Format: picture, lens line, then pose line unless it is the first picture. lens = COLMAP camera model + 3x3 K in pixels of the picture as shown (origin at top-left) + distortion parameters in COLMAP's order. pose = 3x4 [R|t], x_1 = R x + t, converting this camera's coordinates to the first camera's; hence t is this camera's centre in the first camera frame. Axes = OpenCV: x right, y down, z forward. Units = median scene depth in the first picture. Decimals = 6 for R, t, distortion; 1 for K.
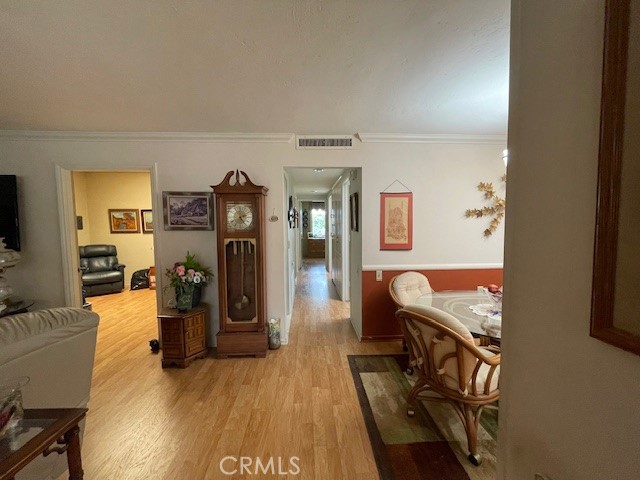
lens RADIAL K [[255.1, 0, 322.0], [0, 255.1, 238.7], [0, 0, 1]] dist [-0.008771, 0.000007]
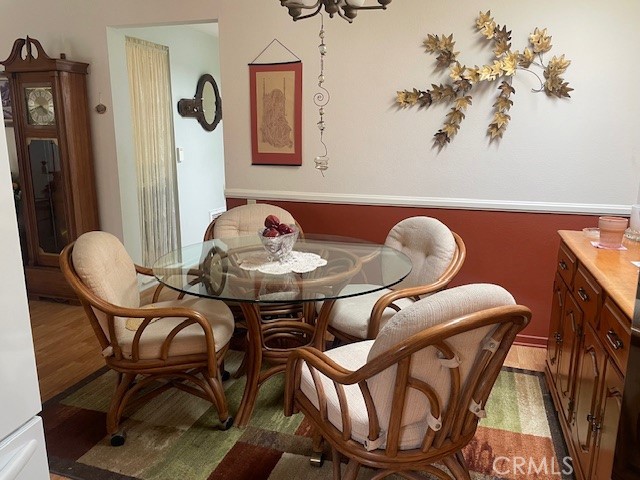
lens RADIAL K [[482.3, 0, 321.3], [0, 482.3, 234.0], [0, 0, 1]] dist [0.073691, -0.099453]
pose [[0.934537, 0.085291, -0.345495, 0.789010], [-0.034568, 0.988020, 0.150403, 0.030329], [0.354184, -0.128614, 0.926289, -0.021721]]
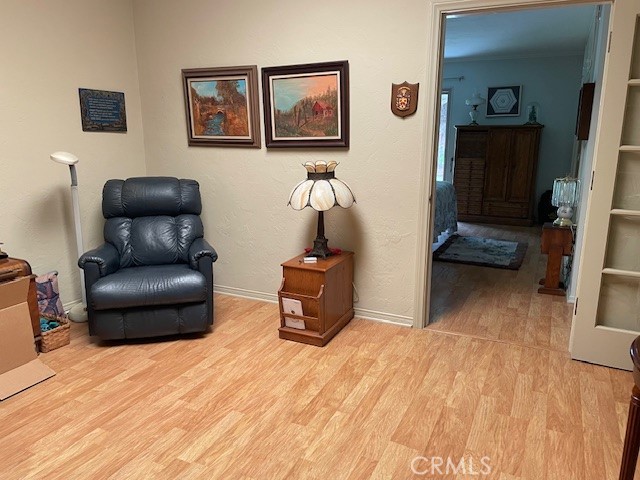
lens RADIAL K [[482.8, 0, 325.3], [0, 482.8, 246.4], [0, 0, 1]] dist [0.051343, -0.060710]
pose [[0.877482, 0.127701, -0.462297, -0.680369], [-0.044665, 0.981471, 0.186335, -0.033958], [0.477526, -0.142857, 0.866926, 0.970440]]
